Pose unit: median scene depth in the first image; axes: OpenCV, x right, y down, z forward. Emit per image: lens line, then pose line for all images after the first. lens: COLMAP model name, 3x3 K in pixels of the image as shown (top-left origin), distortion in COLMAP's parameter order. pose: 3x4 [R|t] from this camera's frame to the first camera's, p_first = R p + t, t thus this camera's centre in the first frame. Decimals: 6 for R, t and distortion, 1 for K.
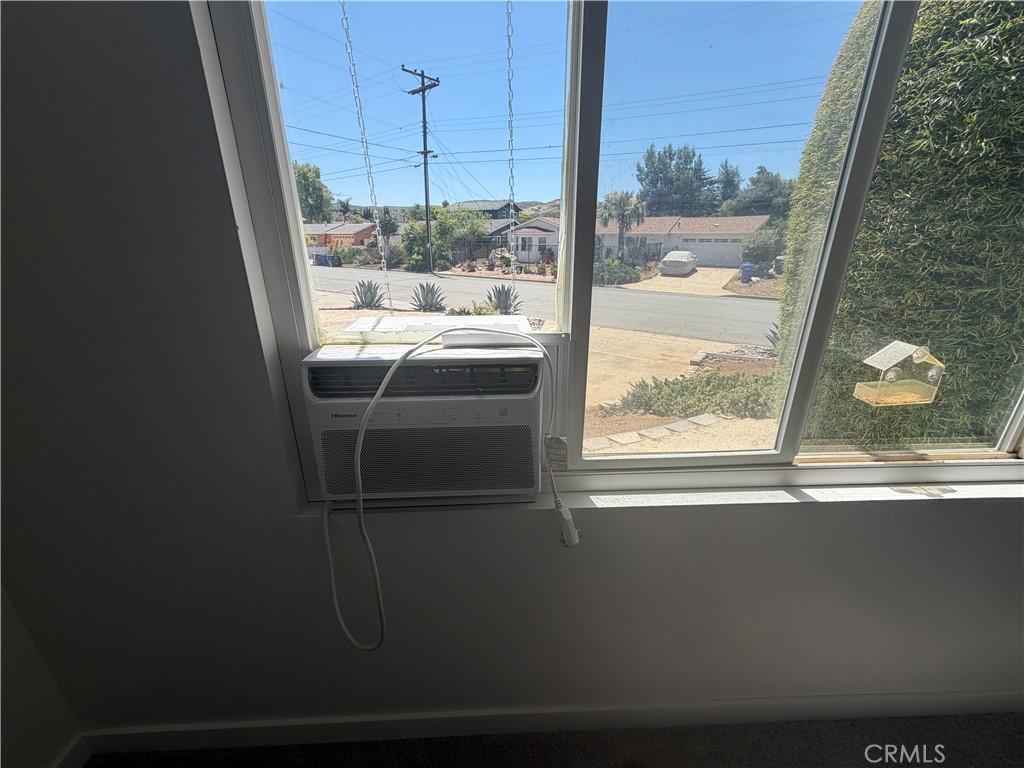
lens RADIAL K [[409.1, 0, 509.6], [0, 409.1, 382.6], [0, 0, 1]] dist [-0.001239, 0.001025]
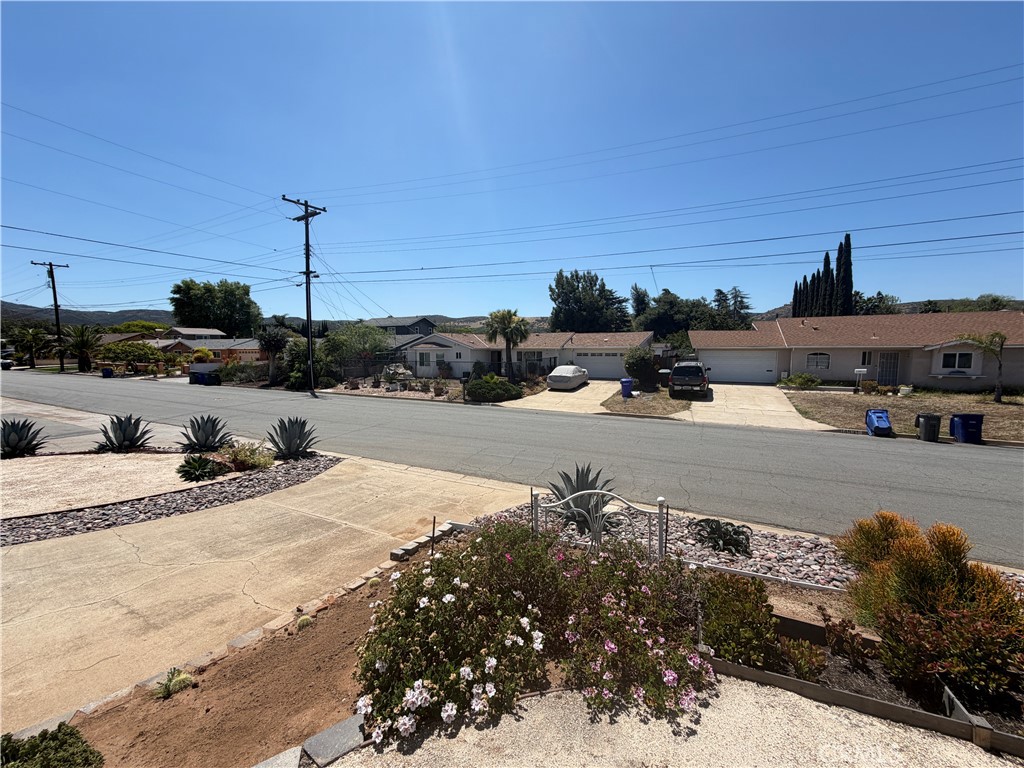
lens RADIAL K [[409.1, 0, 508.7], [0, 409.1, 381.1], [0, 0, 1]] dist [-0.001239, 0.001025]
pose [[0.992783, -0.017495, 0.118640, 0.144009], [0.047446, 0.965881, -0.254603, -0.037245], [-0.110138, 0.258394, 0.959741, 0.069286]]
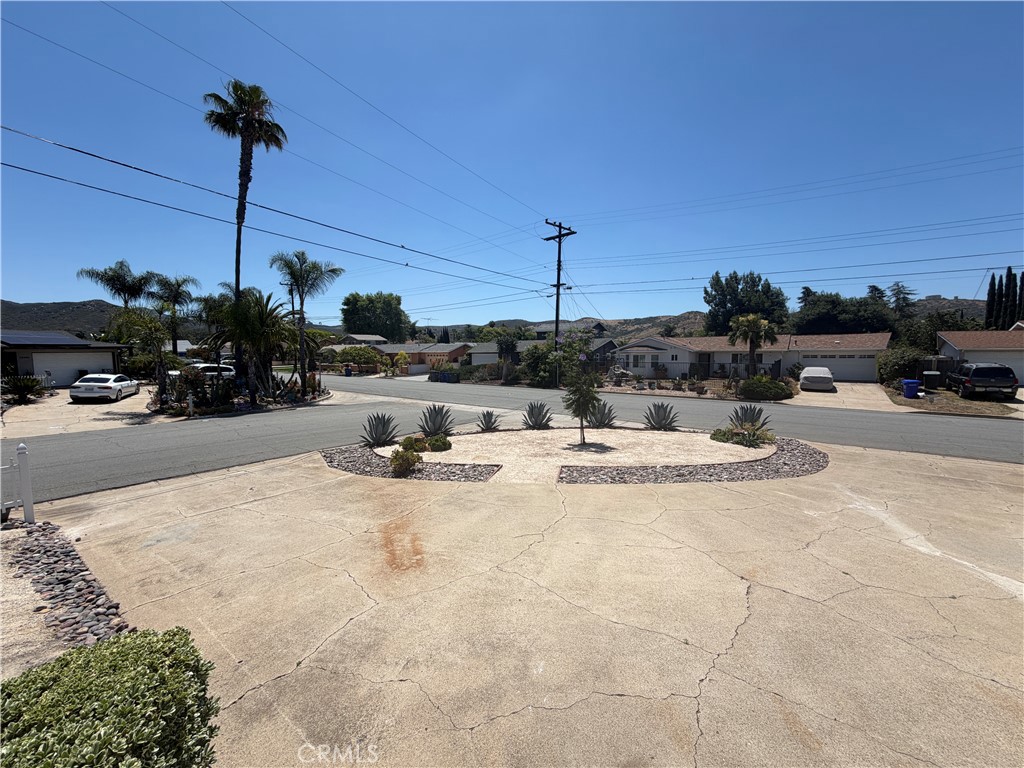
lens RADIAL K [[409.1, 0, 512.0], [0, 409.1, 381.1], [0, 0, 1]] dist [-0.001239, 0.001025]
pose [[0.997653, -0.006379, -0.068171, -0.244692], [-0.012002, 0.963941, -0.265844, -0.008089], [0.067409, 0.266038, 0.961603, -0.018113]]
